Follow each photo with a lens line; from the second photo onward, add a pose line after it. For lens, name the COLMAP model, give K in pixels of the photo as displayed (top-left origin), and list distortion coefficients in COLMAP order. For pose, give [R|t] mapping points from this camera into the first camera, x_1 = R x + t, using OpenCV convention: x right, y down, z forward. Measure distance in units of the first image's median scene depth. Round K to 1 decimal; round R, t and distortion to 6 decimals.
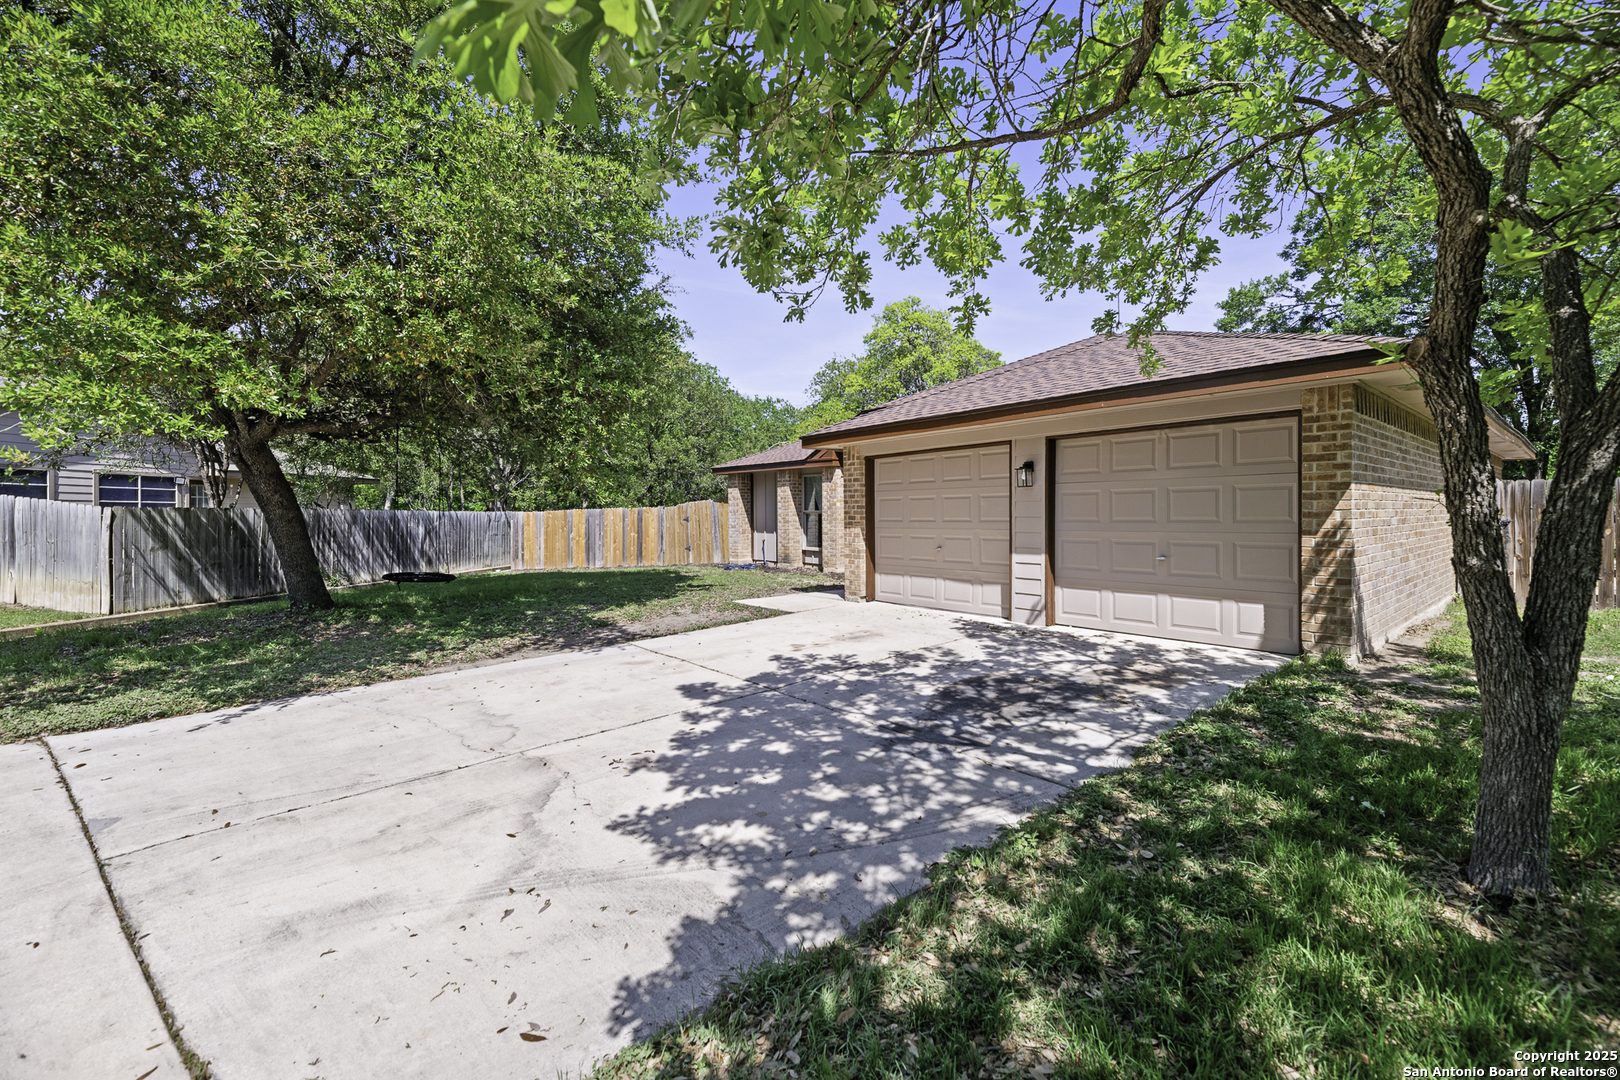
lens RADIAL K [[621.2, 0, 810.8], [0, 621.2, 525.1], [0, 0, 1]] dist [0.002349, 0.000071]
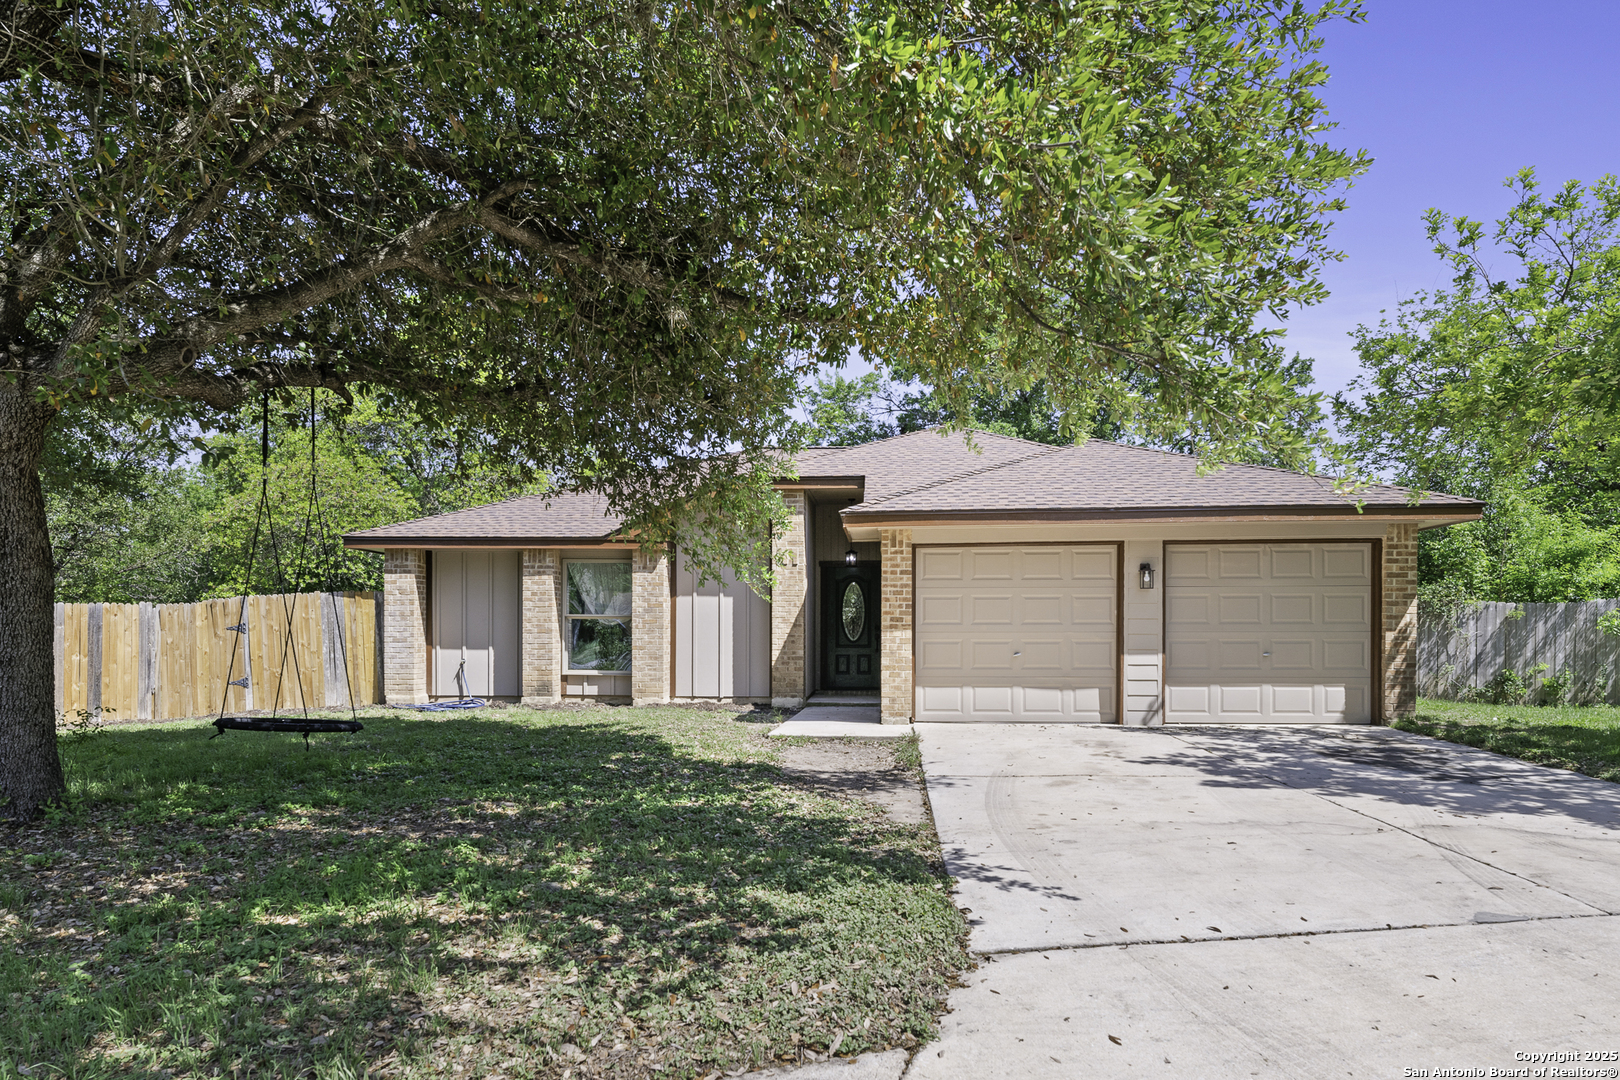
lens RADIAL K [[899.1, 0, 830.9], [0, 899.1, 657.6], [0, 0, 1]] dist [0.000999, 0.000289]
pose [[0.734529, -0.005093, 0.678558, -1.190676], [0.003540, 0.999987, 0.003674, 0.051367], [-0.678568, -0.000297, 0.734538, 0.318652]]
